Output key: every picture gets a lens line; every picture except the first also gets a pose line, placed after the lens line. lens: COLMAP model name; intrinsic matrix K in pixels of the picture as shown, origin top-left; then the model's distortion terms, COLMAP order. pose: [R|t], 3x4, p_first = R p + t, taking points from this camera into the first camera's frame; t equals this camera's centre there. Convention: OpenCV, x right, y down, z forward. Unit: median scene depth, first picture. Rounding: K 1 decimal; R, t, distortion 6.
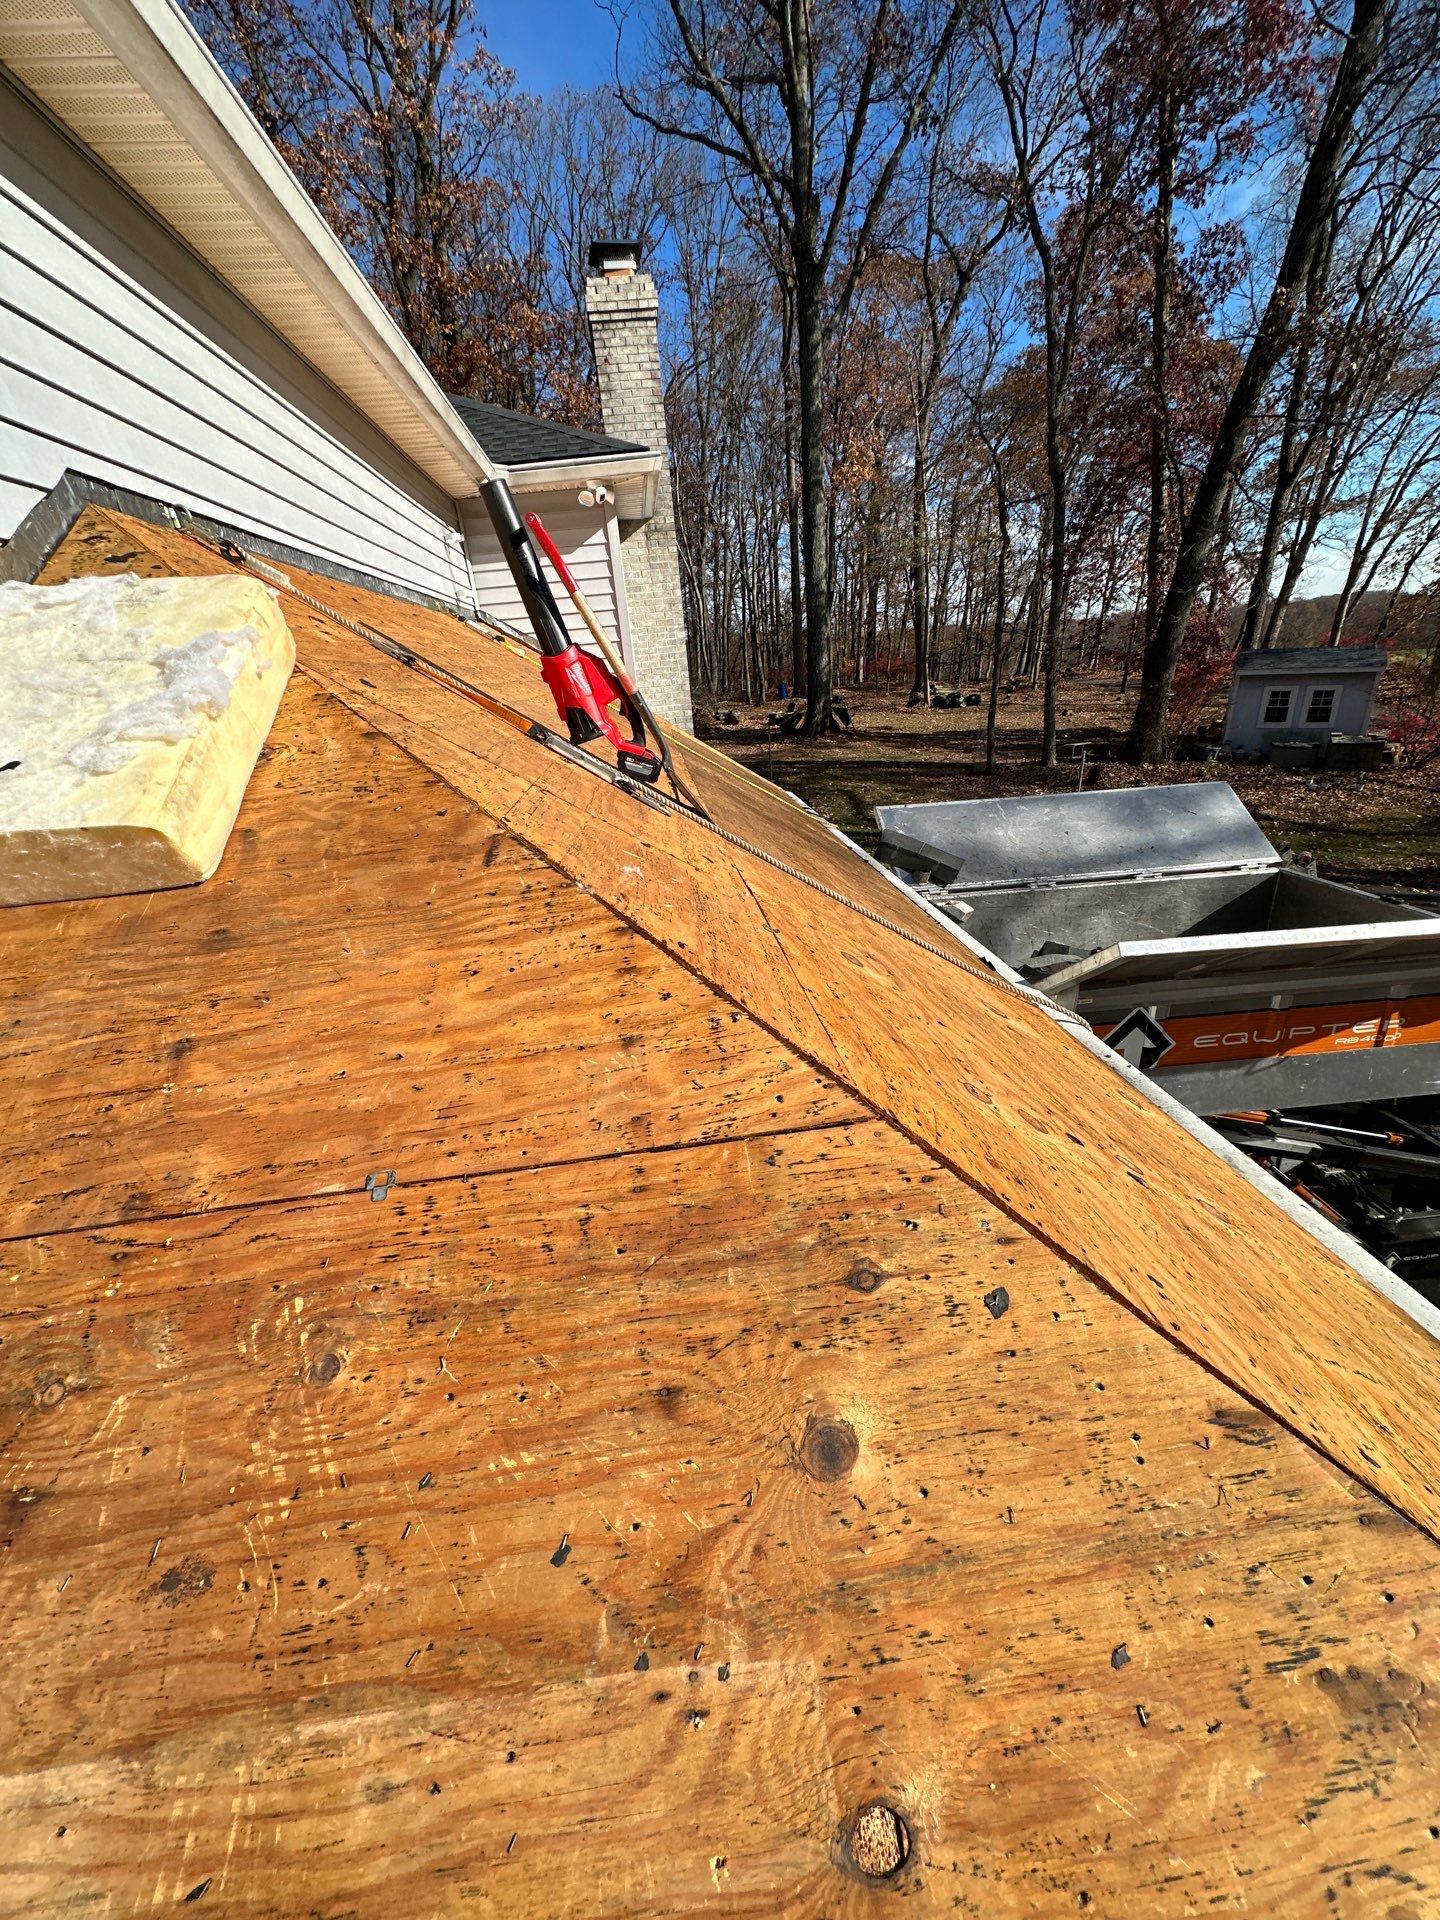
lens RADIAL K [[758.2, 0, 720.0], [0, 758.2, 960.0], [0, 0, 1]] dist [0.000484, -0.000460]
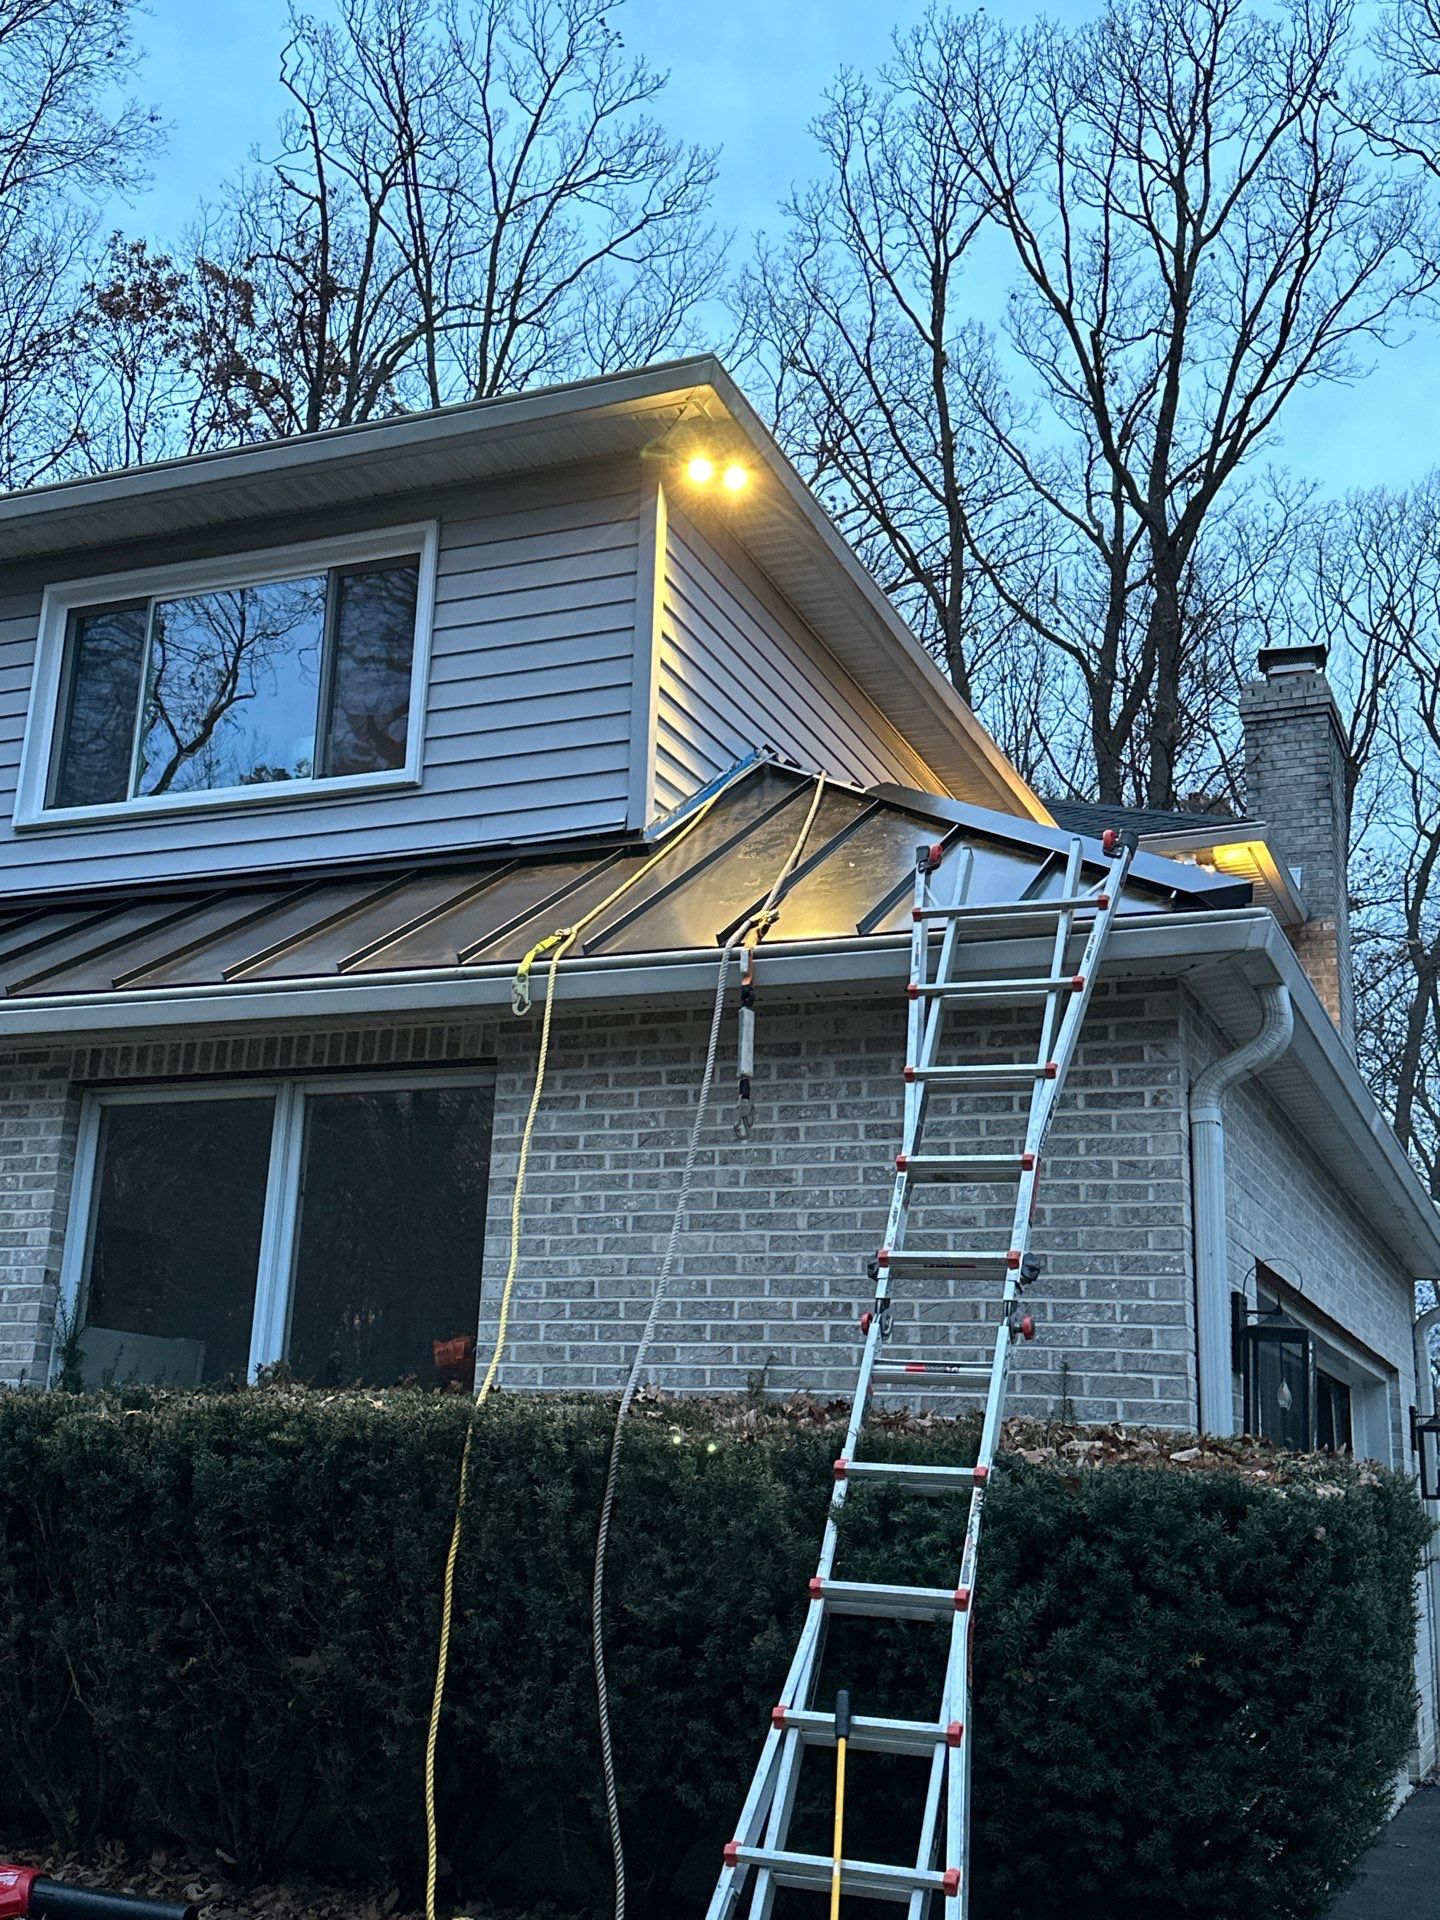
lens RADIAL K [[2008.8, 0, 720.0], [0, 2008.8, 960.0], [0, 0, 1]] dist [0.180032, -0.353755]
pose [[0.868548, -0.011372, -0.495475, 0.406337], [-0.282221, 0.810463, -0.513324, 0.623690], [0.407401, 0.585680, 0.700716, -0.590837]]
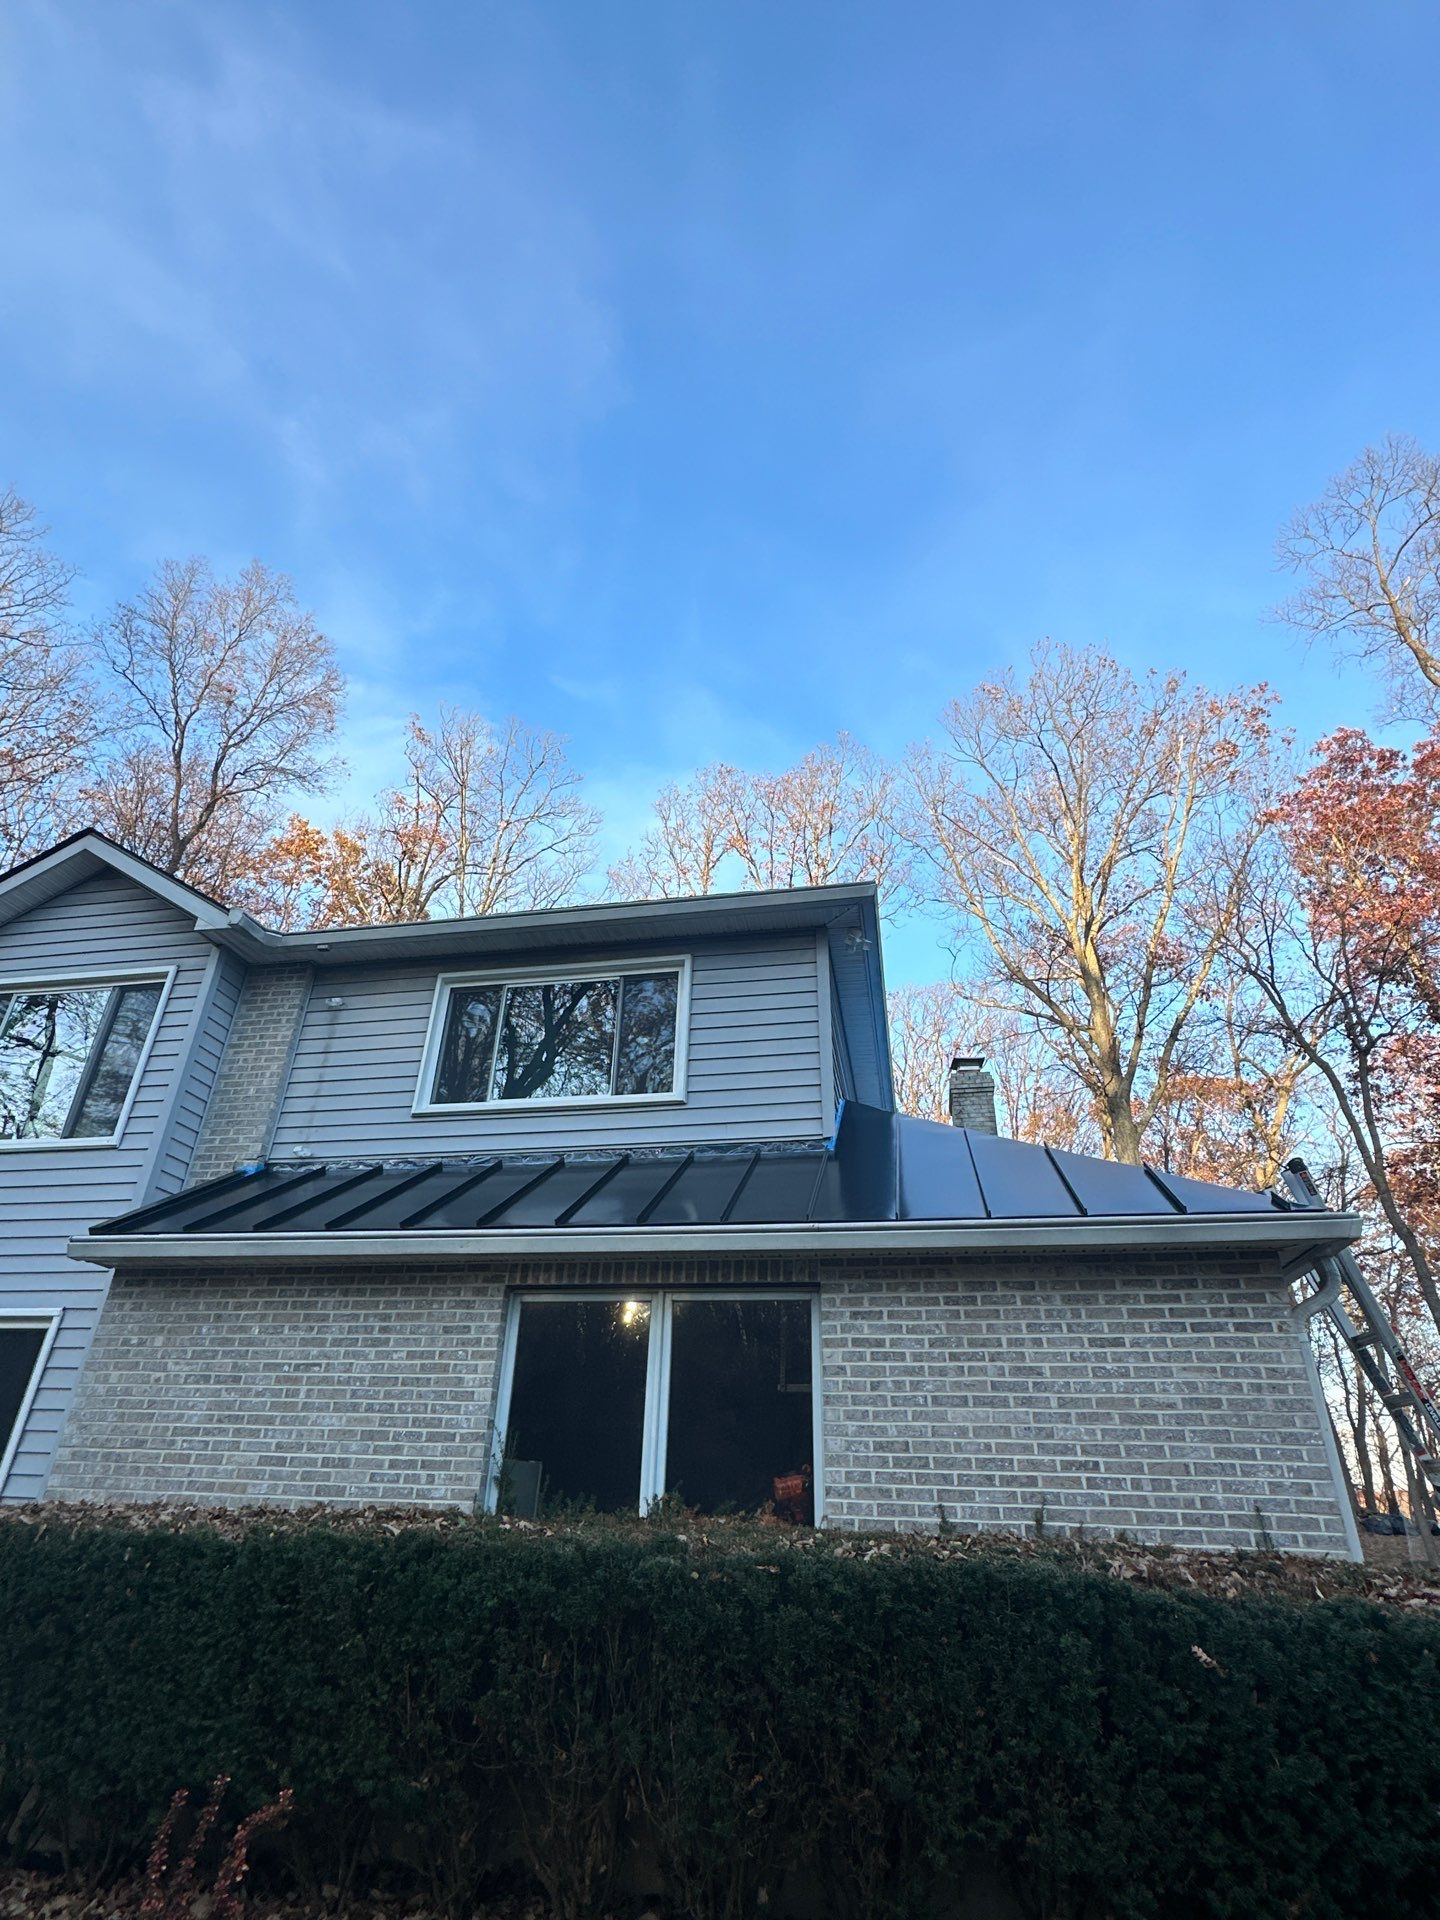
lens RADIAL K [[964.8, 0, 720.0], [0, 964.8, 960.0], [0, 0, 1]] dist [-0.001649, 0.001812]
pose [[0.950549, -0.046112, -0.307131, 0.008414], [-0.206720, 0.644089, -0.736489, 0.592452], [0.231781, 0.763559, 0.602706, -0.573688]]
